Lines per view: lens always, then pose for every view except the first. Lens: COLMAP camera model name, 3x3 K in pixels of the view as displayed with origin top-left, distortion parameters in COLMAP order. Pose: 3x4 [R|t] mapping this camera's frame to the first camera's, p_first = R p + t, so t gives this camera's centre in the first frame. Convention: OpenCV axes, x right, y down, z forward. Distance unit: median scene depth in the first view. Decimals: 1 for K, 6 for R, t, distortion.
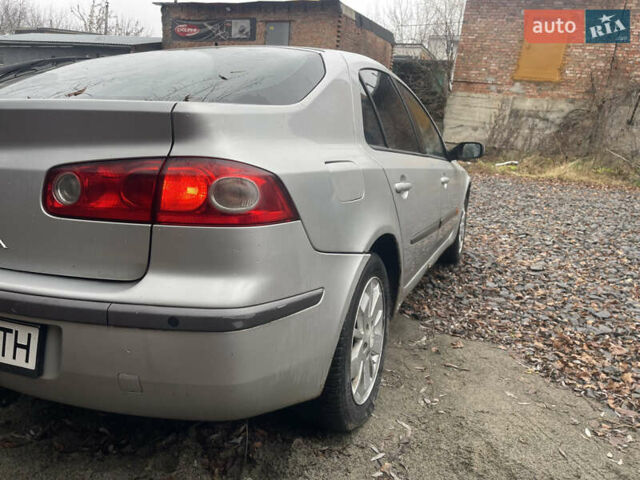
lens RADIAL K [[480.9, 0, 320.0], [0, 480.9, 240.0], [0, 0, 1]] dist [0.085134, -0.112773]
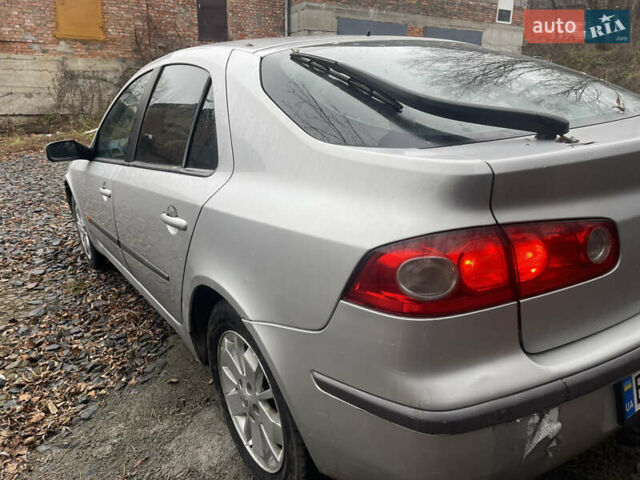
lens RADIAL K [[480.9, 0, 320.0], [0, 480.9, 240.0], [0, 0, 1]] dist [0.085134, -0.112773]
pose [[0.528511, -0.322906, 0.785117, -0.189660], [0.255025, 0.942508, 0.215966, -0.045672], [-0.809715, 0.086084, 0.580474, 0.107225]]
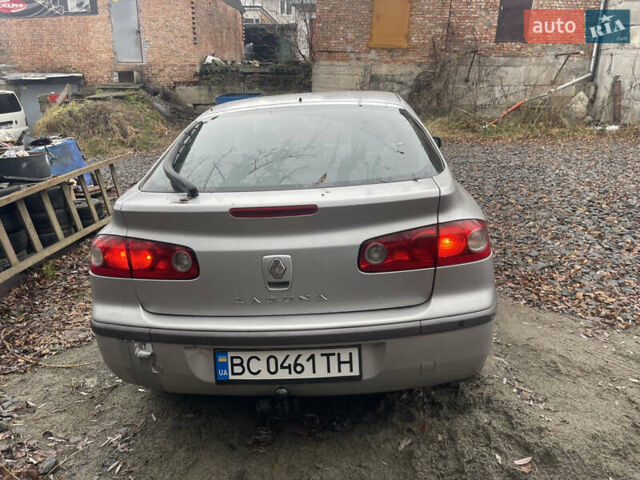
lens RADIAL K [[480.9, 0, 320.0], [0, 480.9, 240.0], [0, 0, 1]] dist [0.085134, -0.112773]
pose [[0.942611, -0.169415, 0.287721, -0.099779], [0.146230, 0.984141, 0.100411, -0.029307], [-0.300169, -0.052575, 0.952436, -0.033941]]
